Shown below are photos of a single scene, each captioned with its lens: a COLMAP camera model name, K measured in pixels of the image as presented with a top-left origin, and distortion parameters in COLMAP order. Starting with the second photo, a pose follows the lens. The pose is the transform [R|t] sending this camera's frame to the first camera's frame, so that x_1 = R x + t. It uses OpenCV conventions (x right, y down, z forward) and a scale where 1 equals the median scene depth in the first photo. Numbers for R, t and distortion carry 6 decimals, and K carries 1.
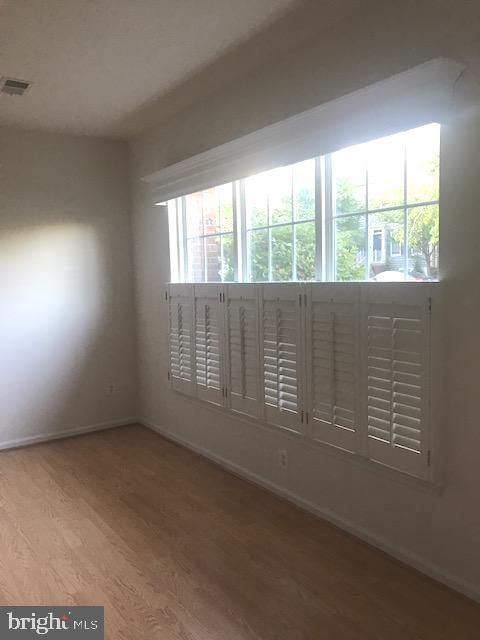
lens RADIAL K [[519.5, 0, 241.1], [0, 519.5, 318.5], [0, 0, 1]] dist [0.028844, -0.020334]
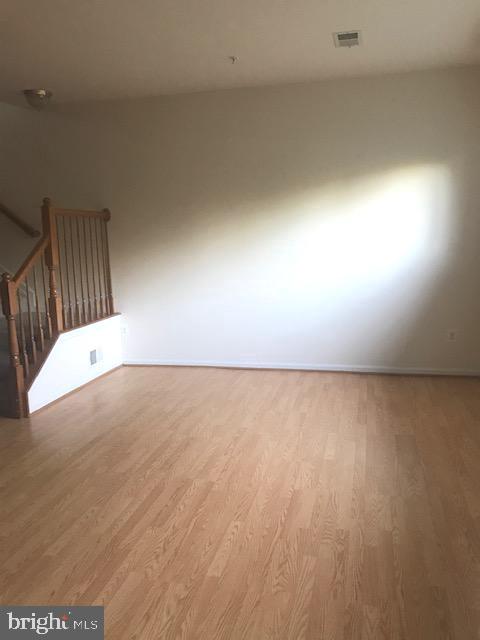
lens RADIAL K [[519.5, 0, 241.6], [0, 519.5, 320.6], [0, 0, 1]] dist [0.028844, -0.020334]
pose [[0.662383, 0.134298, -0.737030, 0.287916], [-0.049135, 0.989471, 0.136138, -0.007189], [0.747552, -0.053962, 0.662007, 0.096573]]
